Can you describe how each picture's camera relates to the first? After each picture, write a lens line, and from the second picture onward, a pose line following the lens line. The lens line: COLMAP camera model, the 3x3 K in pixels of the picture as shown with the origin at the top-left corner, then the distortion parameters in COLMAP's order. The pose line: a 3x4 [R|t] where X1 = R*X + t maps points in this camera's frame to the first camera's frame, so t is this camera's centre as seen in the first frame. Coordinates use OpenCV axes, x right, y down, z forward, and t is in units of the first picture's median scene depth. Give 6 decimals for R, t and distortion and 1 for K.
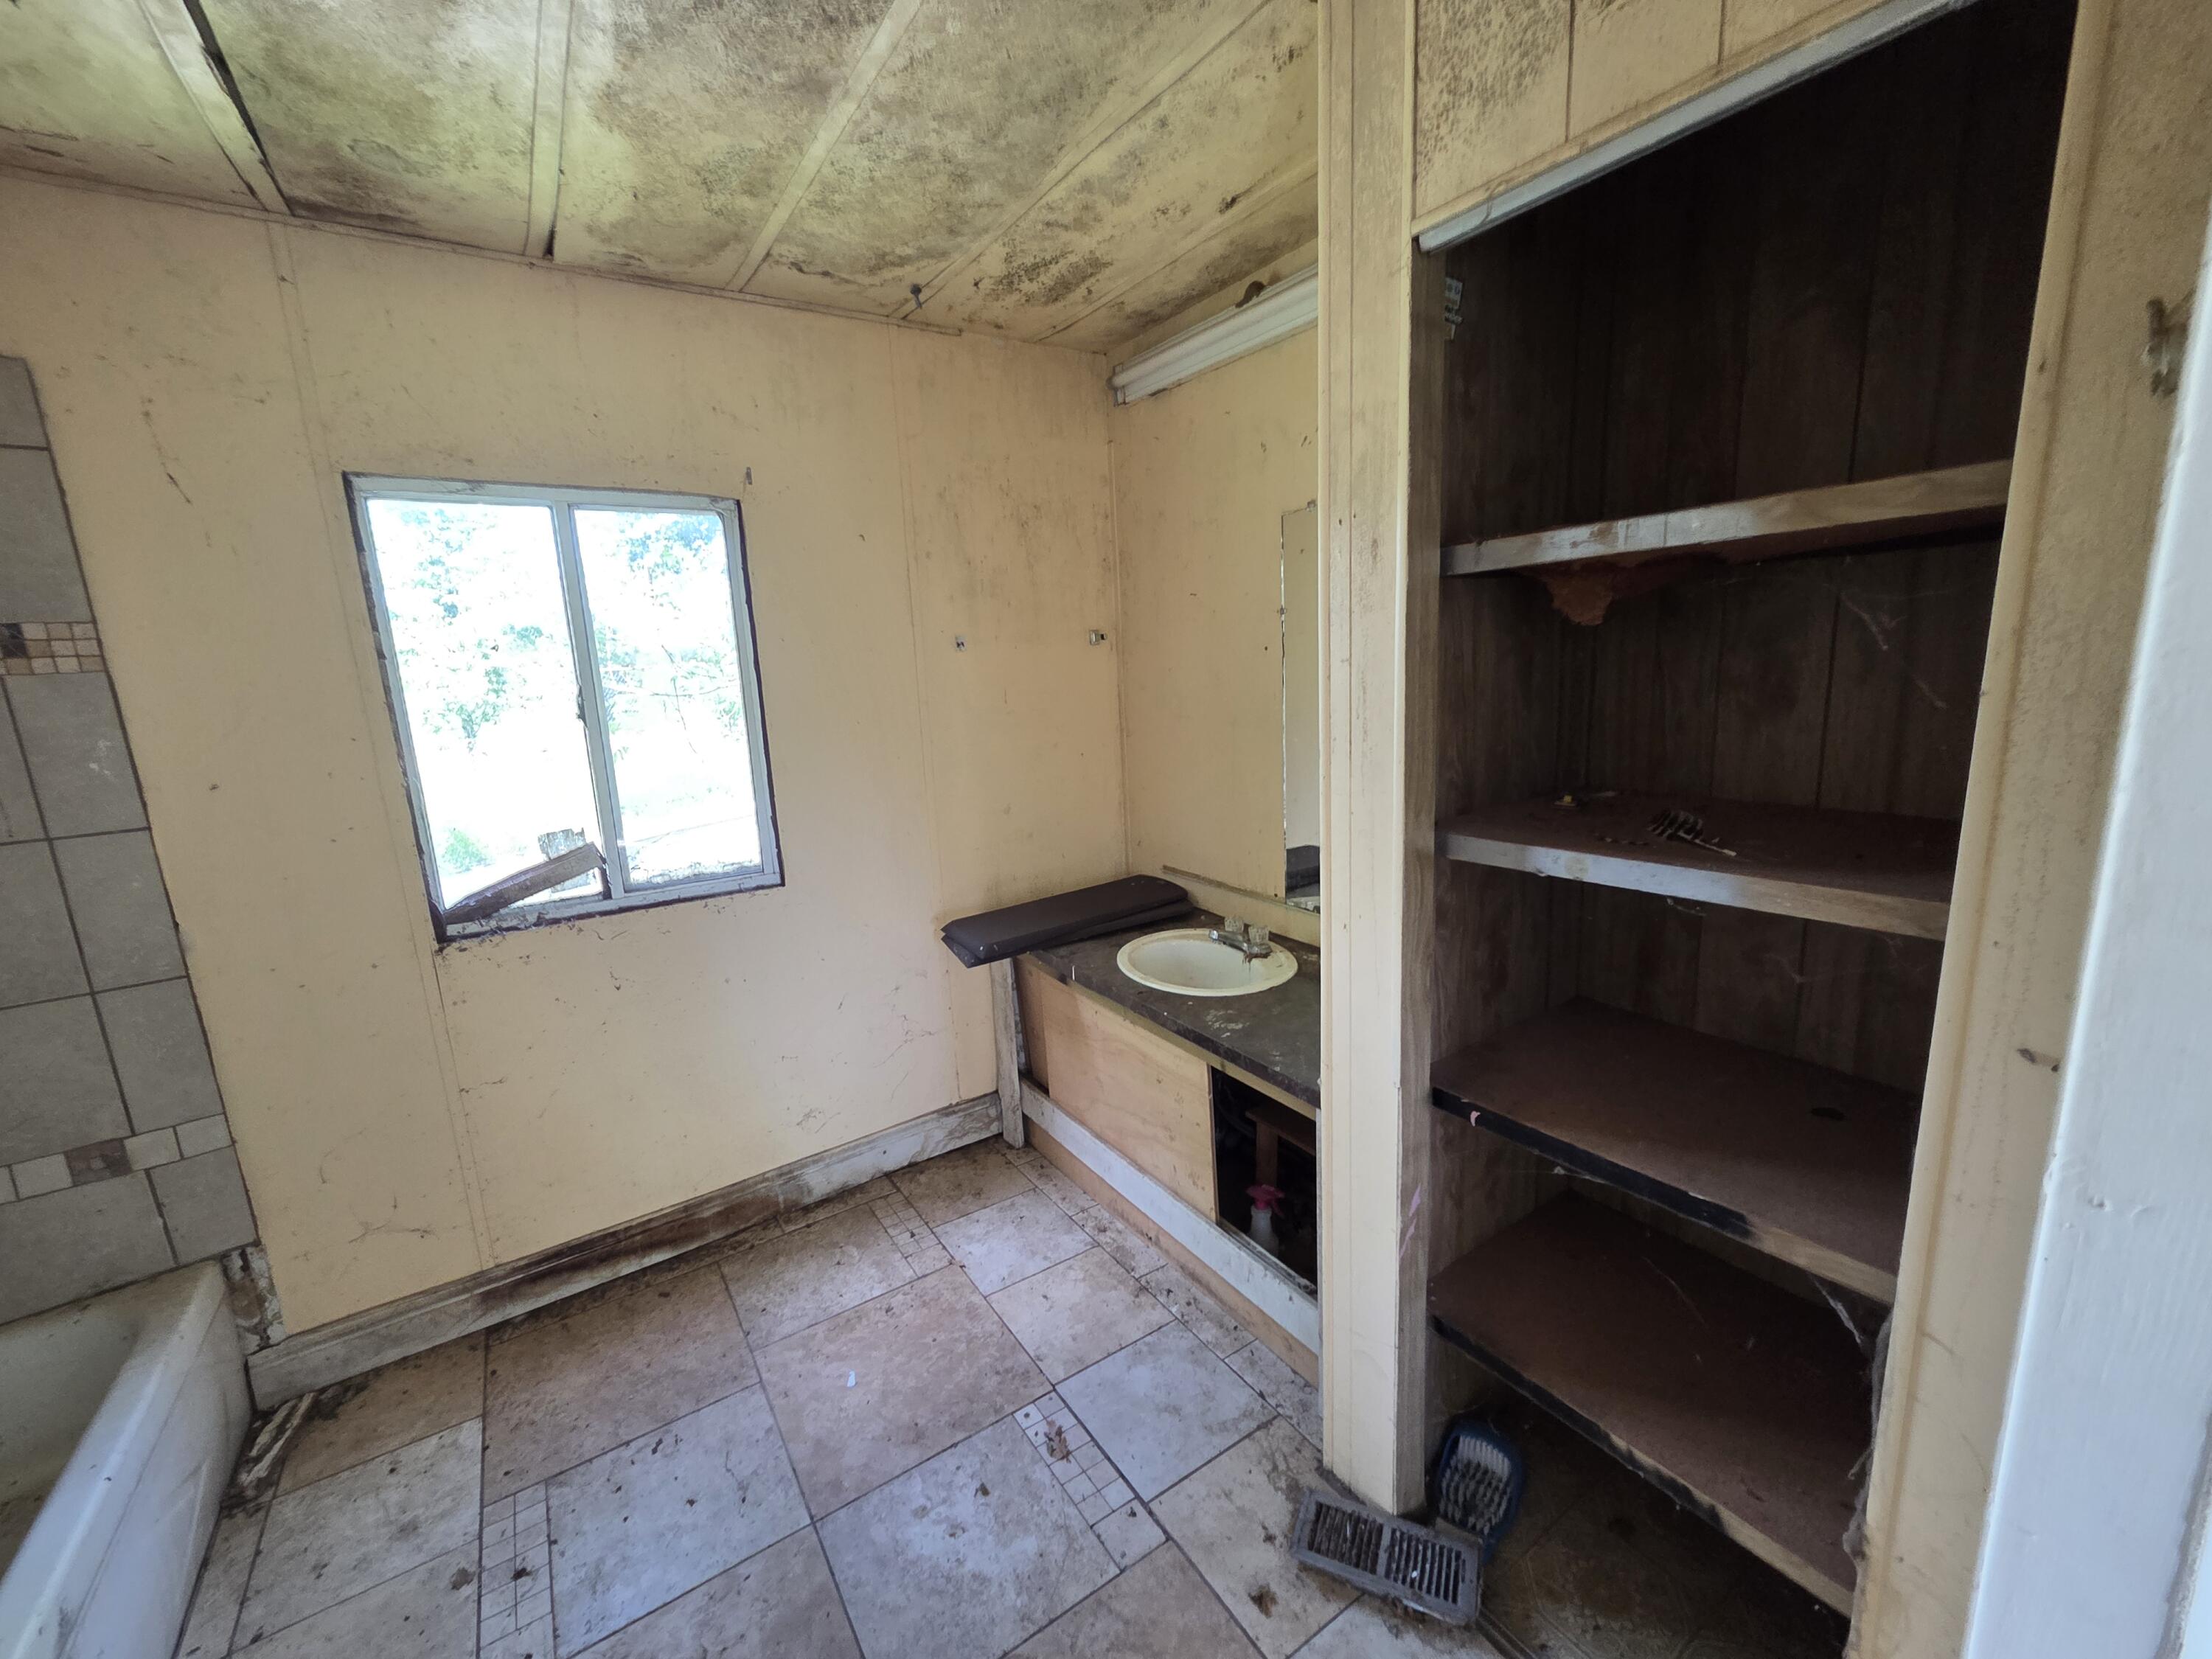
lens RADIAL K [[907.1, 0, 1114.8], [0, 907.1, 828.9], [0, 0, 1]] dist [0.005224, -0.000845]
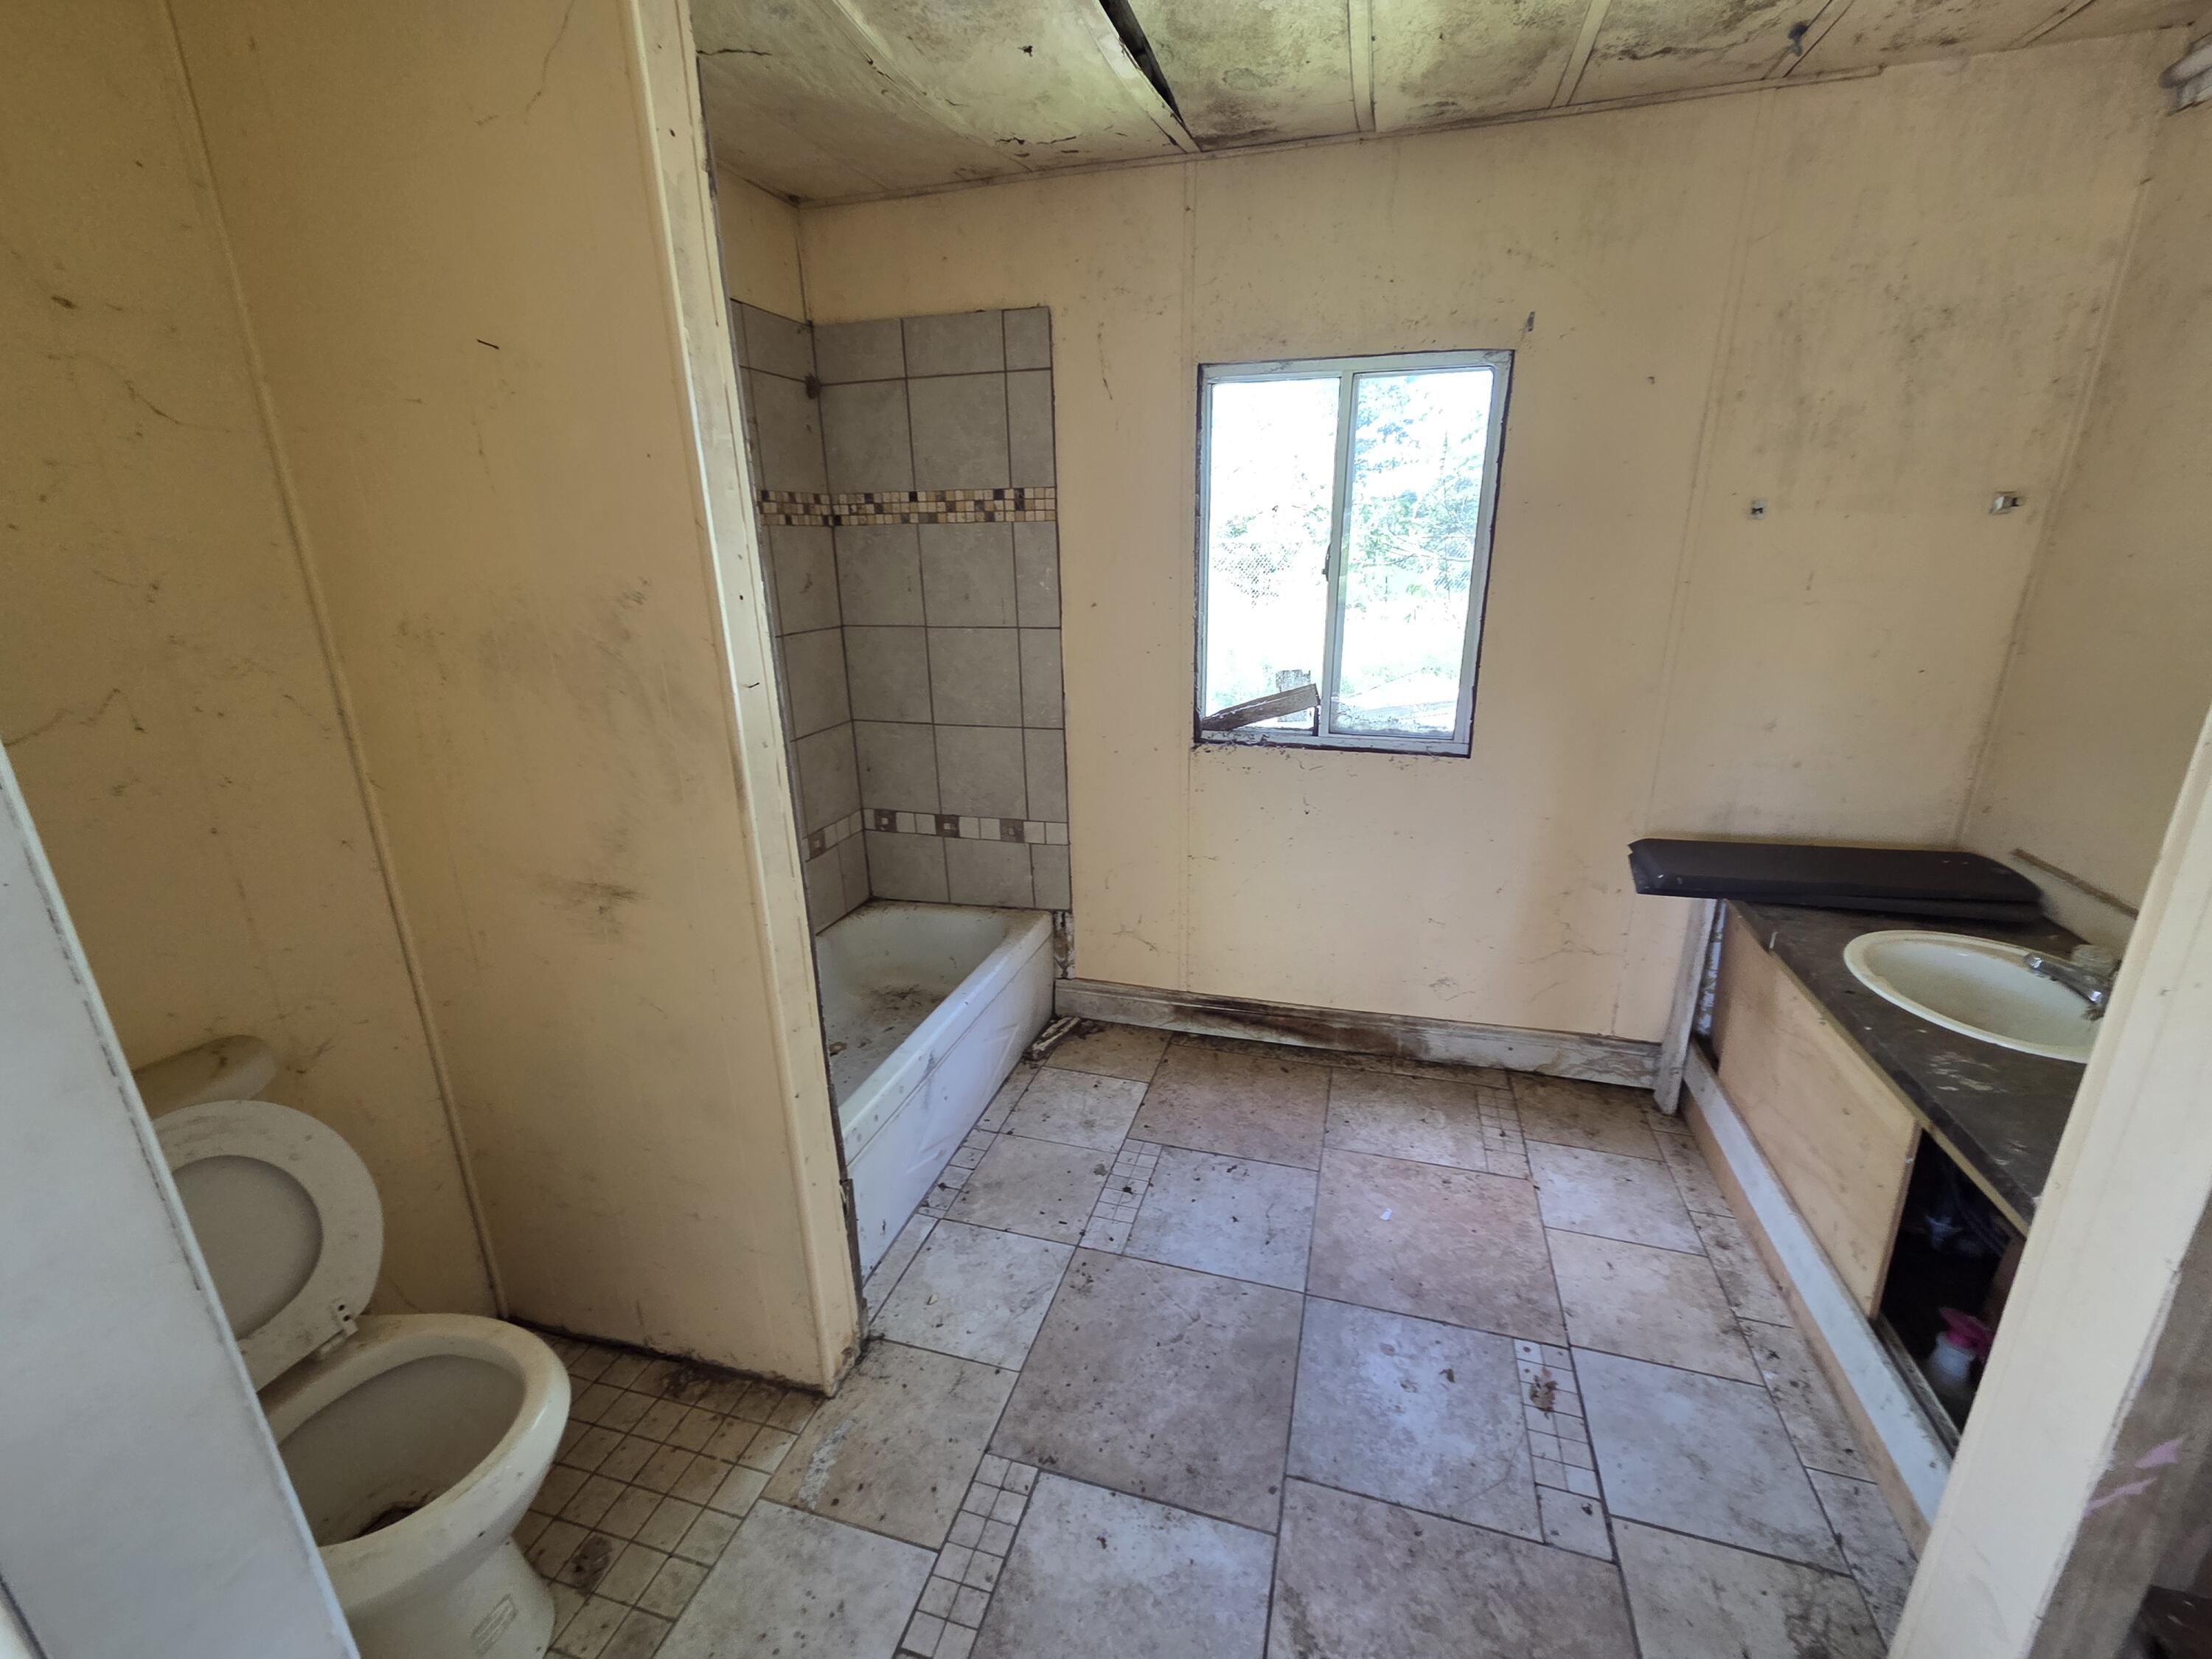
lens RADIAL K [[907.1, 0, 1116.0], [0, 907.1, 827.4], [0, 0, 1]] dist [0.005224, -0.000845]
pose [[0.643888, 0.264351, -0.718002, 0.154803], [-0.165777, 0.964327, 0.206377, -0.006806], [0.746945, -0.013855, 0.664742, 0.049986]]
